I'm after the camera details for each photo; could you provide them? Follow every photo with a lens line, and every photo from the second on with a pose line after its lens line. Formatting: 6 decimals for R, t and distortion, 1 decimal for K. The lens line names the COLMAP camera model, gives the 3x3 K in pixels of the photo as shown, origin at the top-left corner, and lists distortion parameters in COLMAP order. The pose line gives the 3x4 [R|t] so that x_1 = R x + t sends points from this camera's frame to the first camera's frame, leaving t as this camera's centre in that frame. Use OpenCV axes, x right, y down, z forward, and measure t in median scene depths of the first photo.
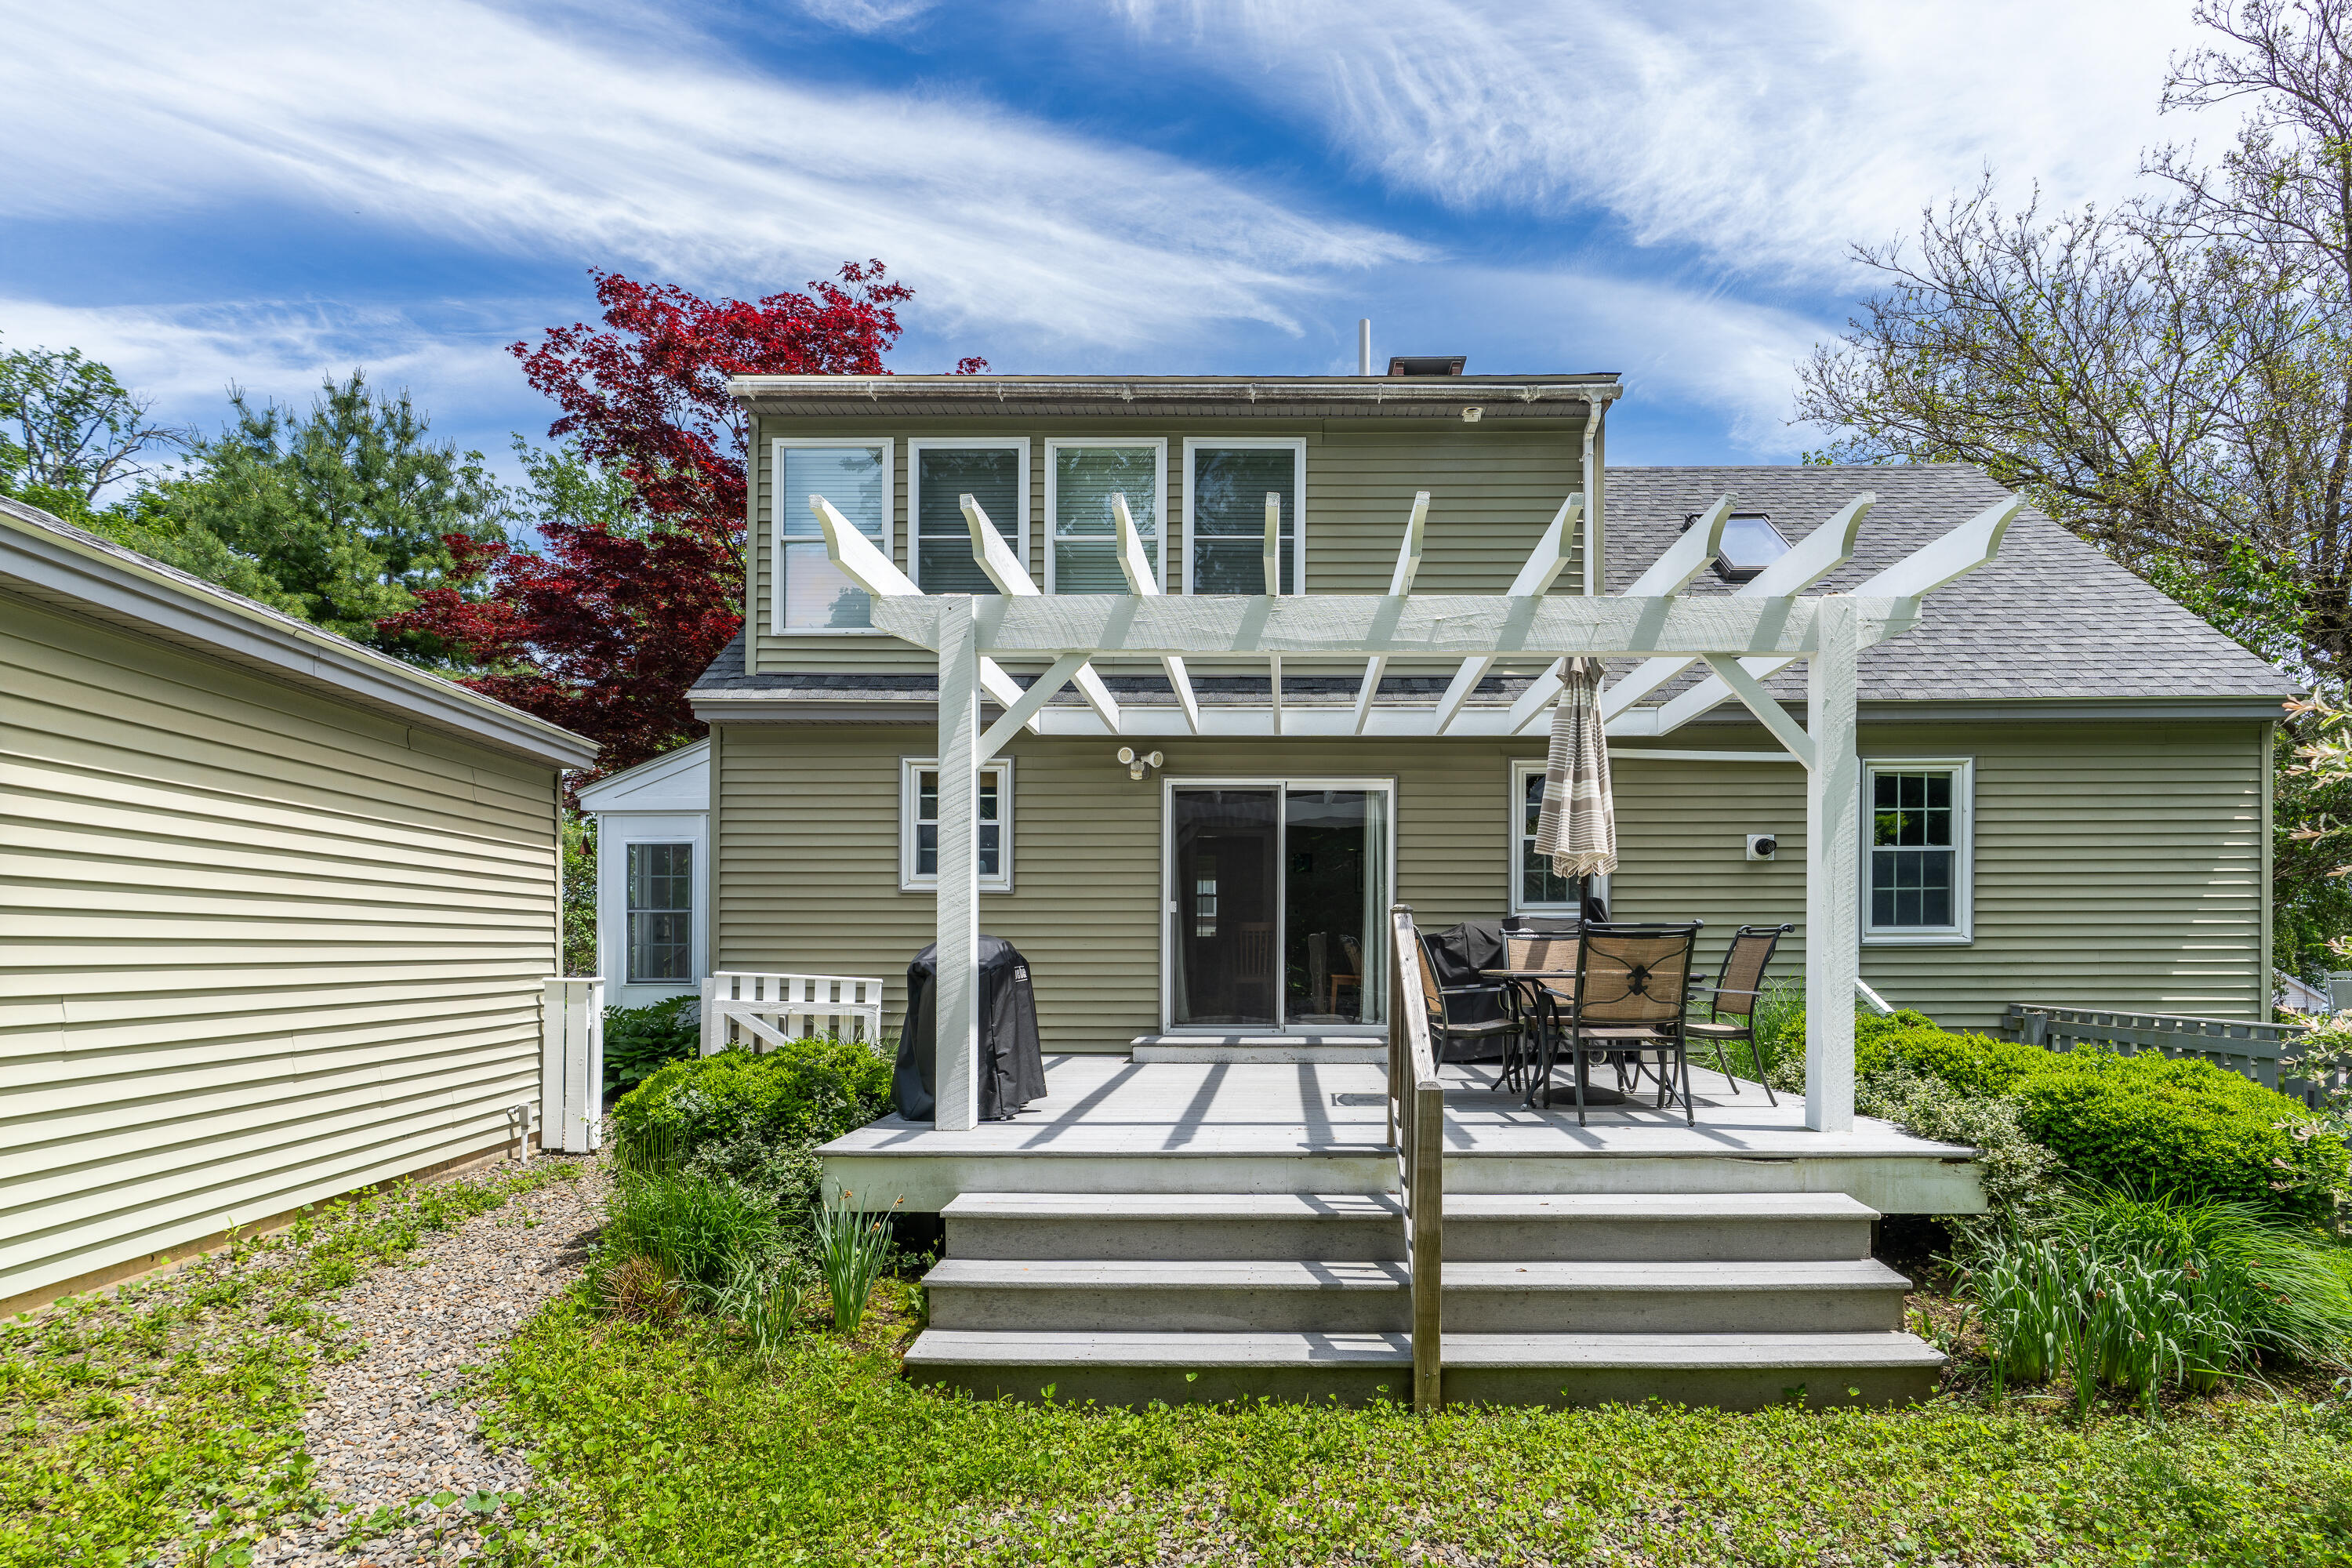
lens RADIAL K [[1112.5, 0, 1273.2], [0, 1112.5, 956.4], [0, 0, 1]] dist [-0.007530, 0.000970]
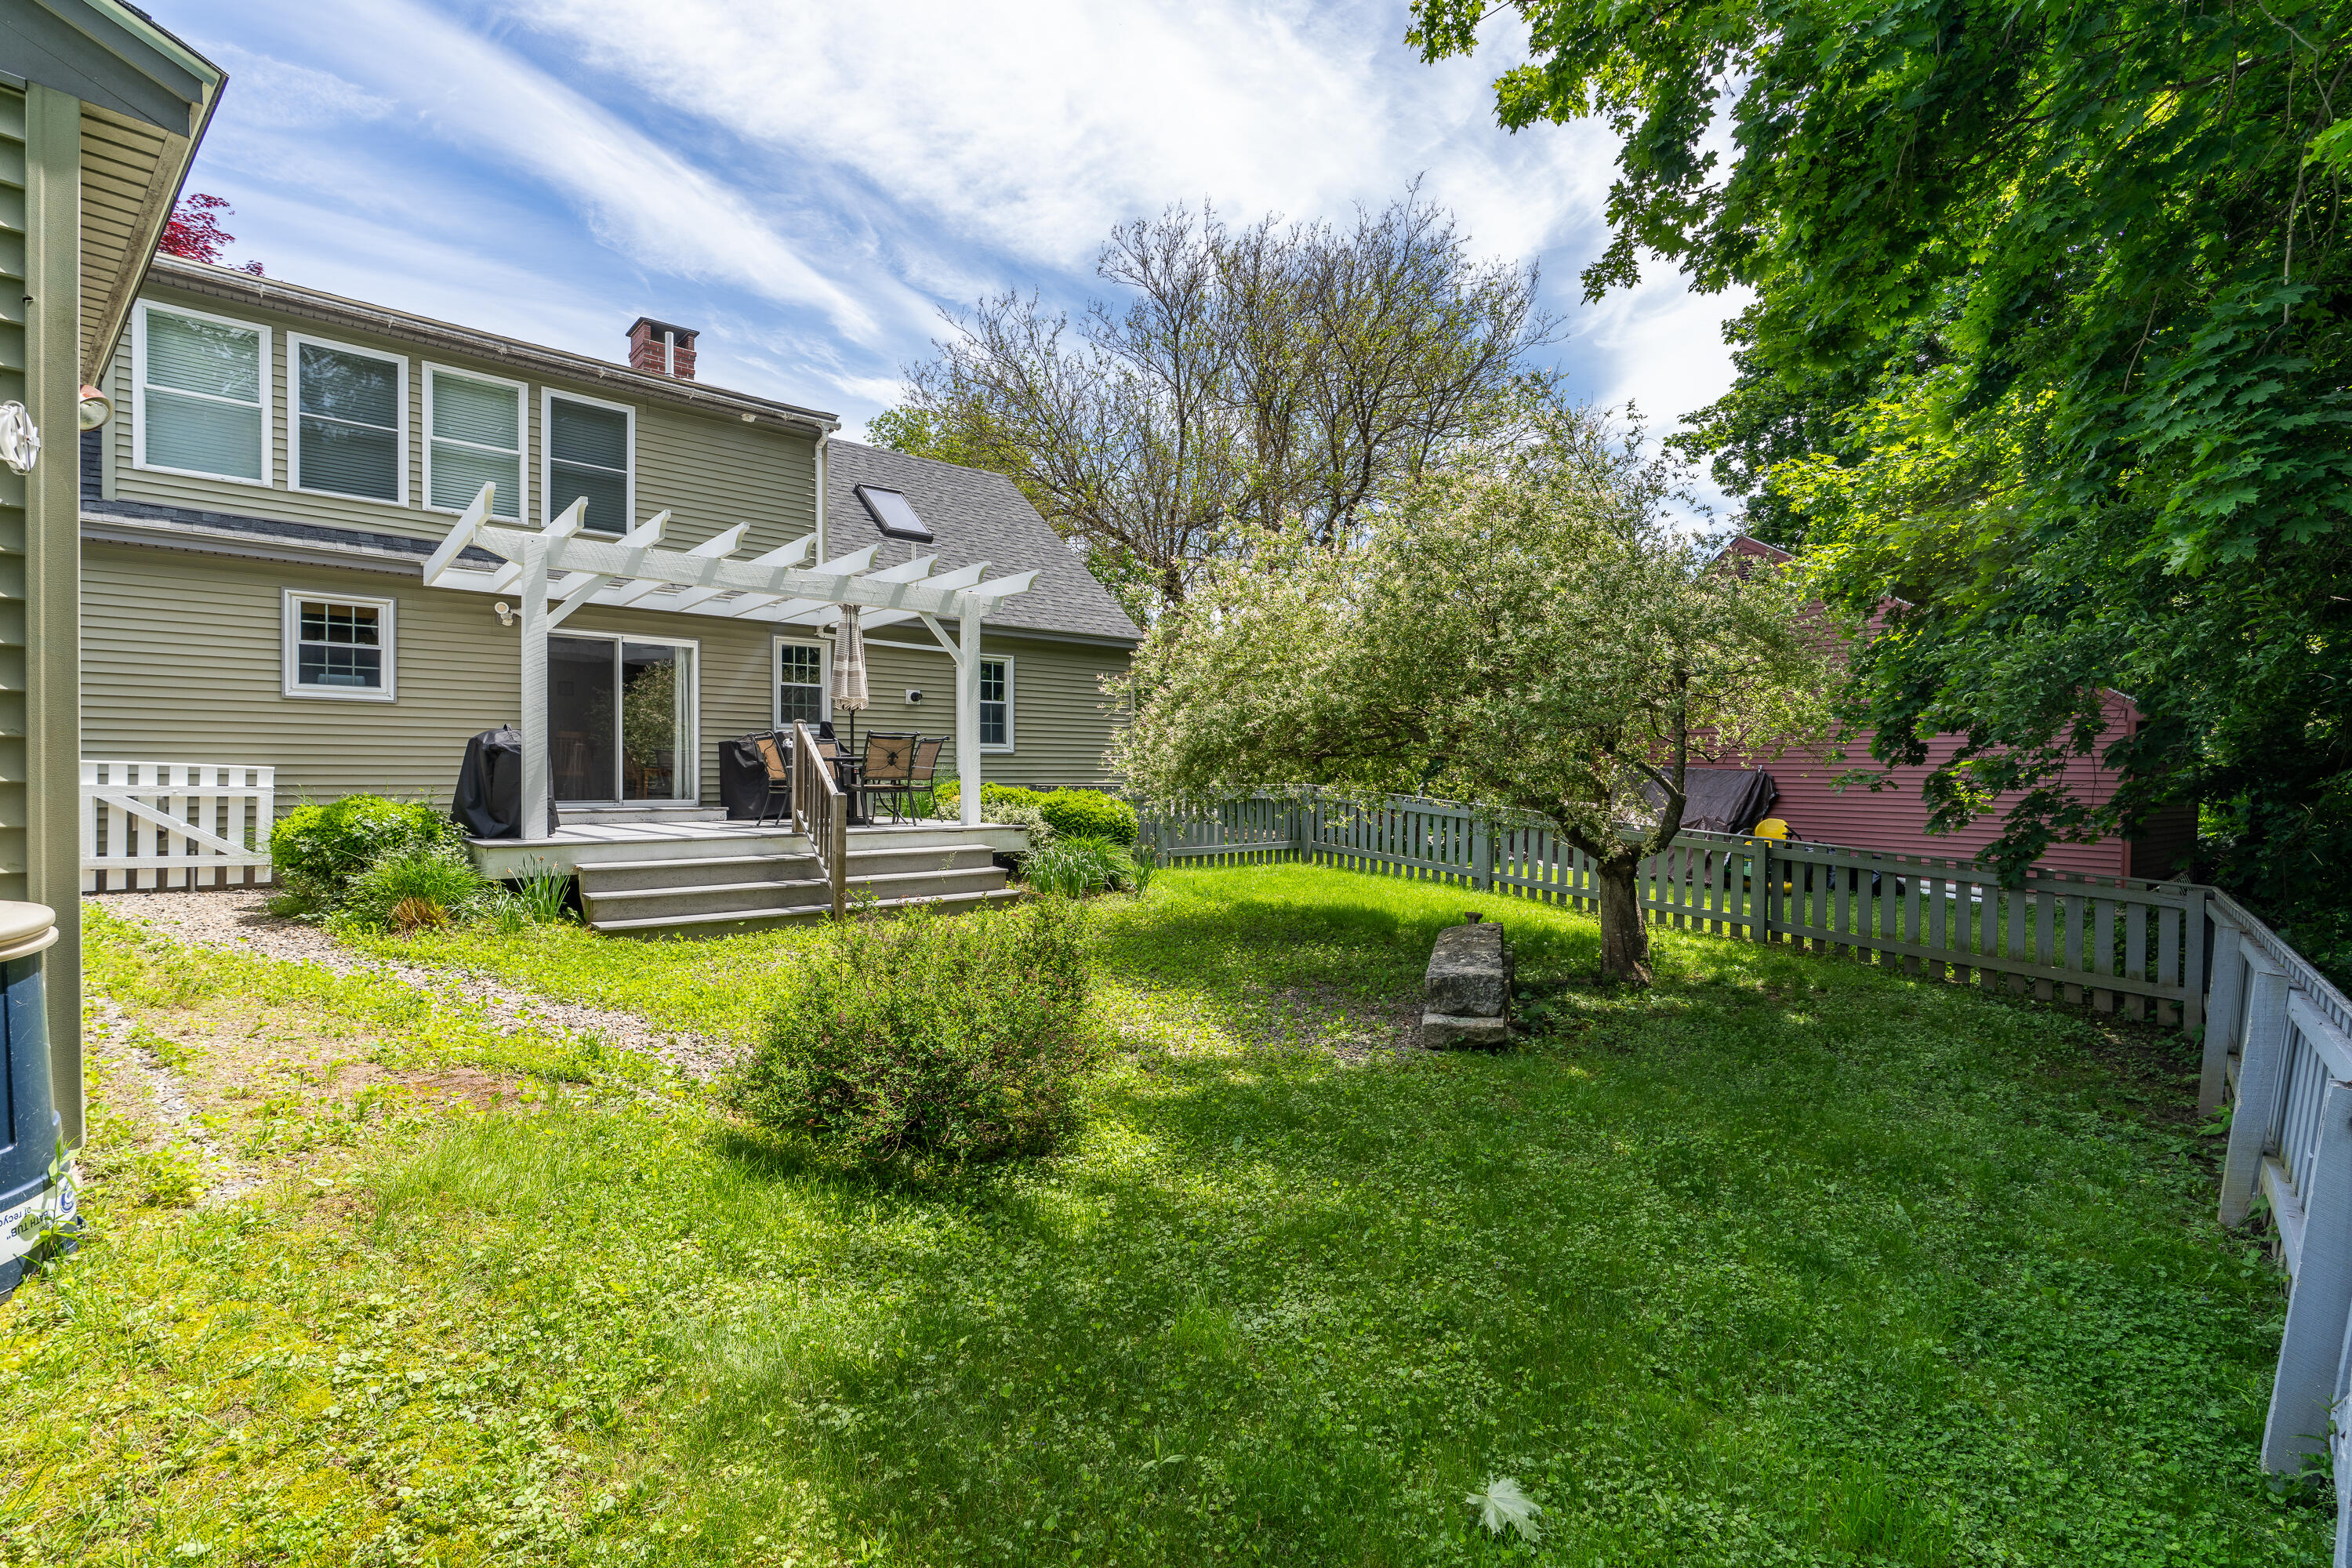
lens RADIAL K [[1049.3, 0, 1170.4], [0, 1049.3, 788.3], [0, 0, 1]] dist [-0.011541, 0.004059]
pose [[0.742580, -0.005933, 0.669731, -0.388707], [0.004246, 0.999982, 0.004152, 0.043821], [-0.669744, -0.000239, 0.742592, -0.535182]]
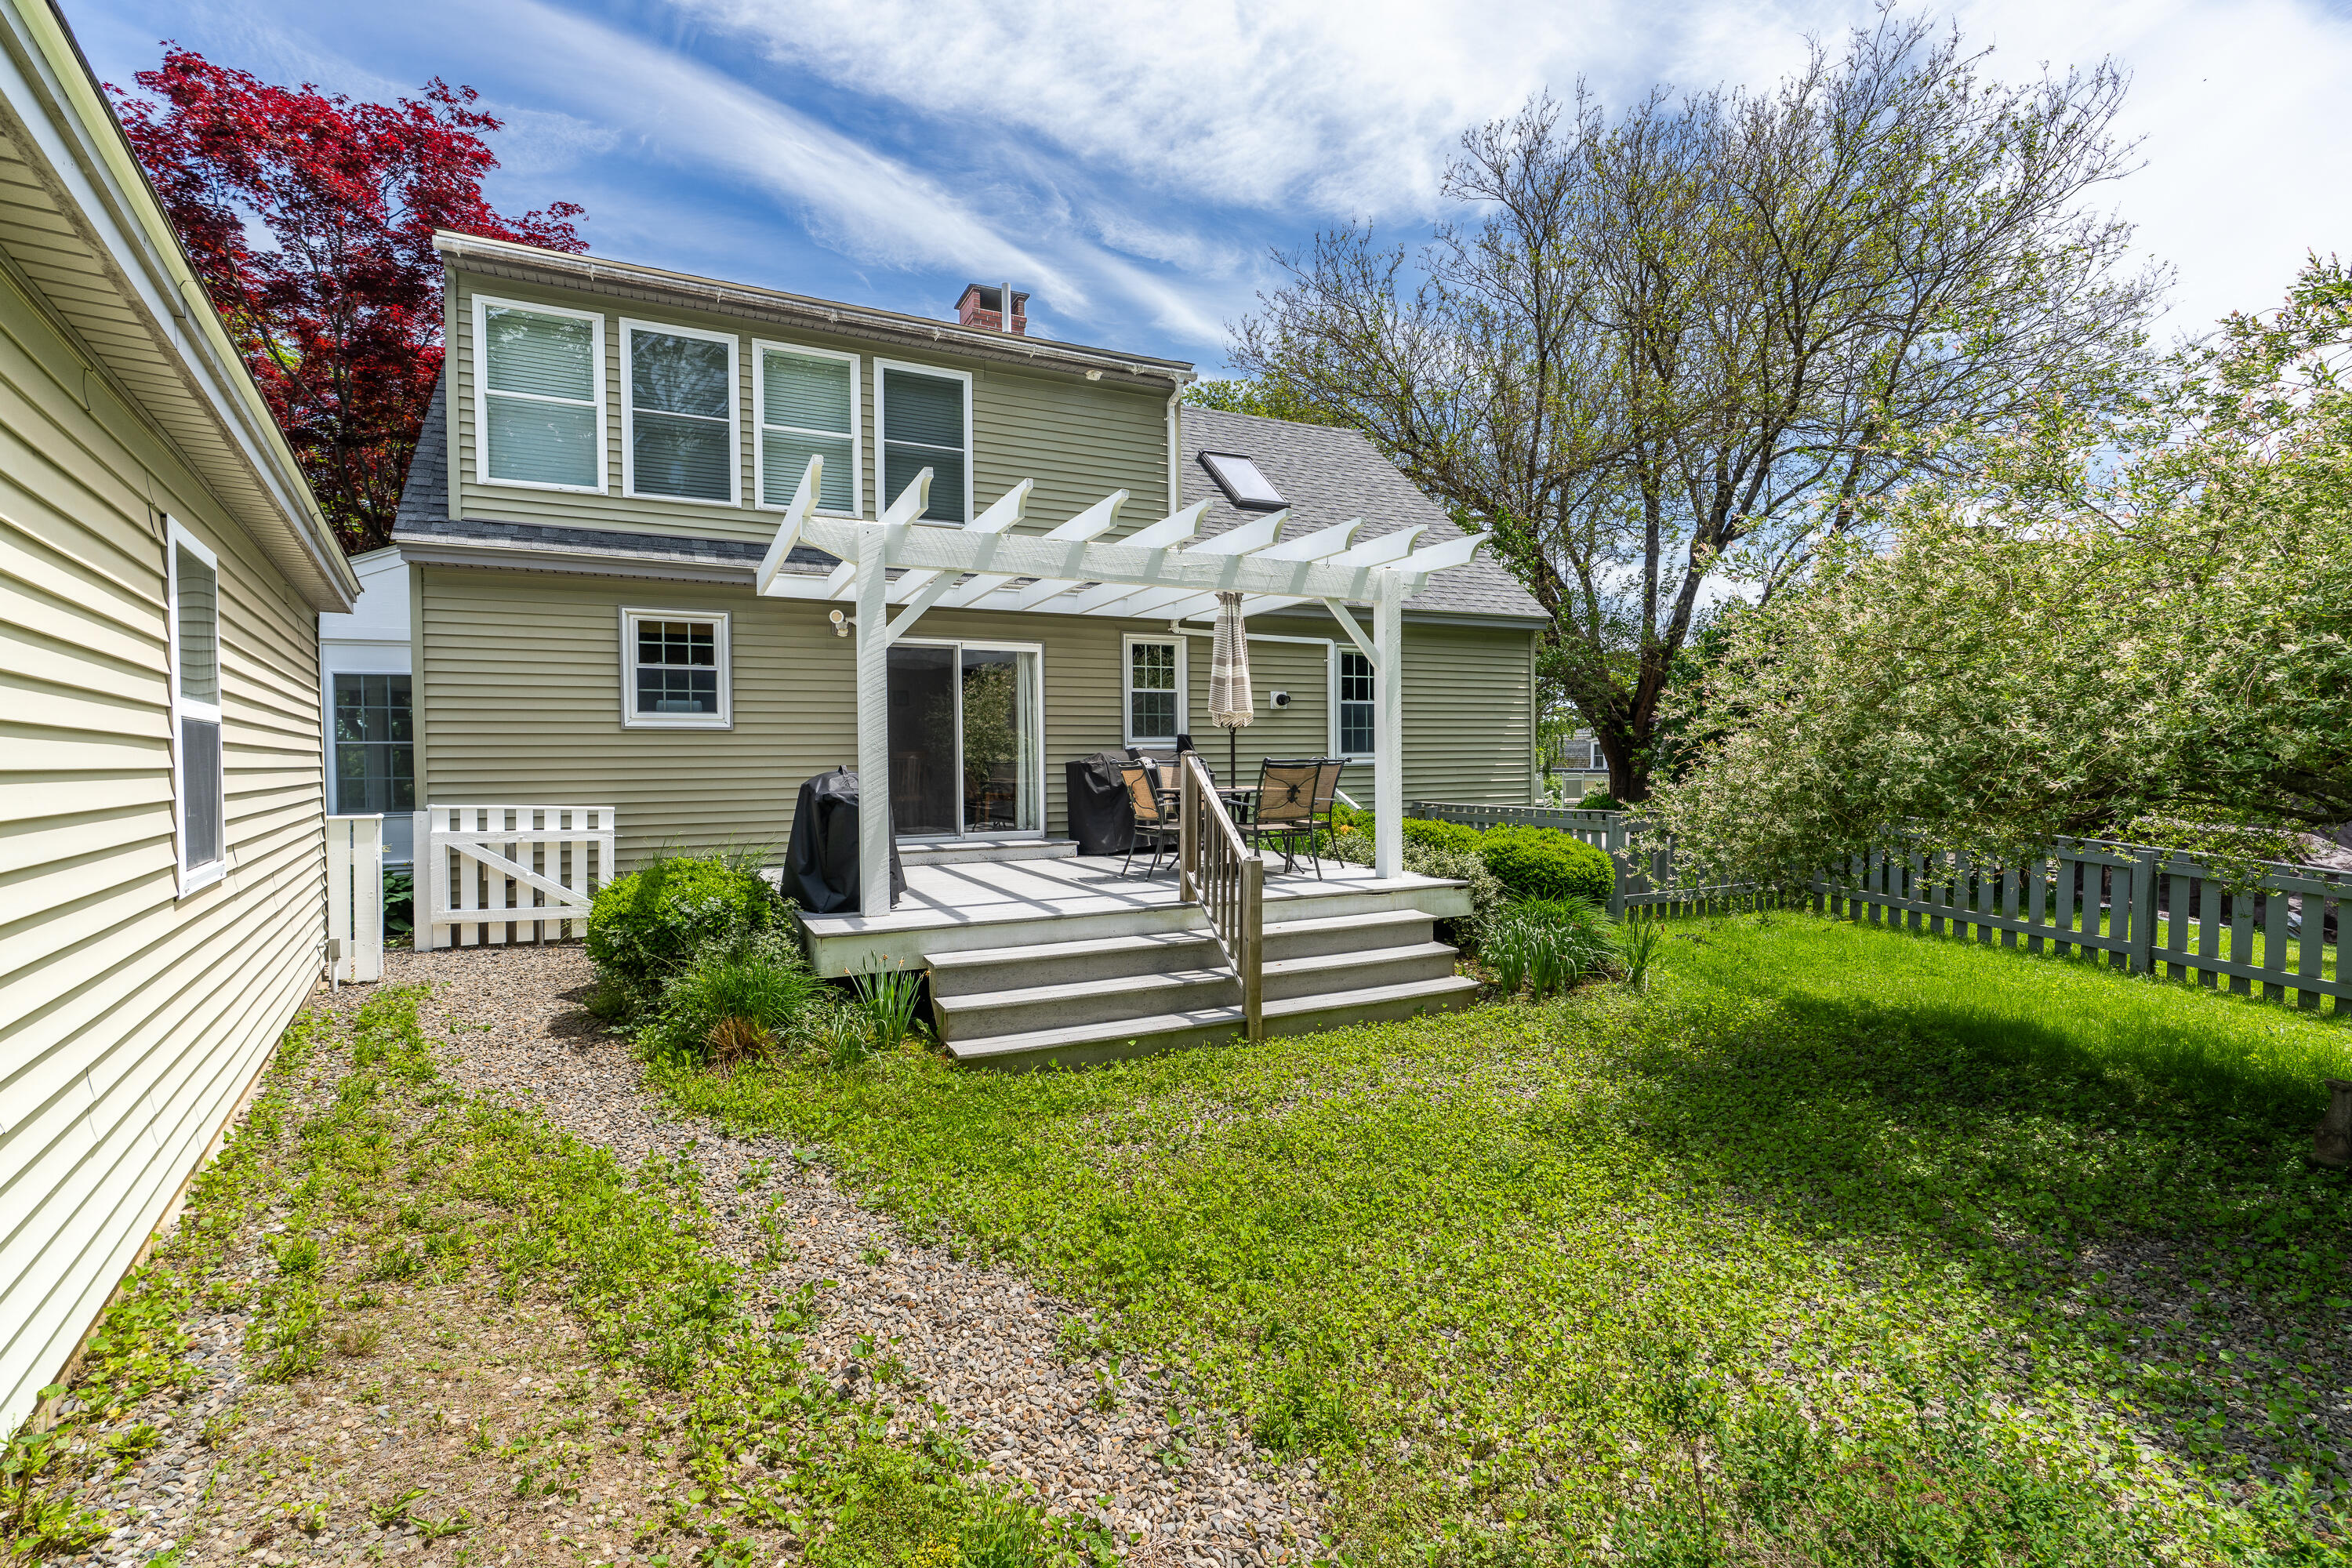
lens RADIAL K [[1049.3, 0, 1170.4], [0, 1049.3, 788.3], [0, 0, 1]] dist [-0.011541, 0.004059]
pose [[0.893196, -0.022343, 0.449112, -0.324678], [0.012809, 0.999624, 0.024256, -0.016596], [-0.449485, -0.015913, 0.893146, -0.187098]]
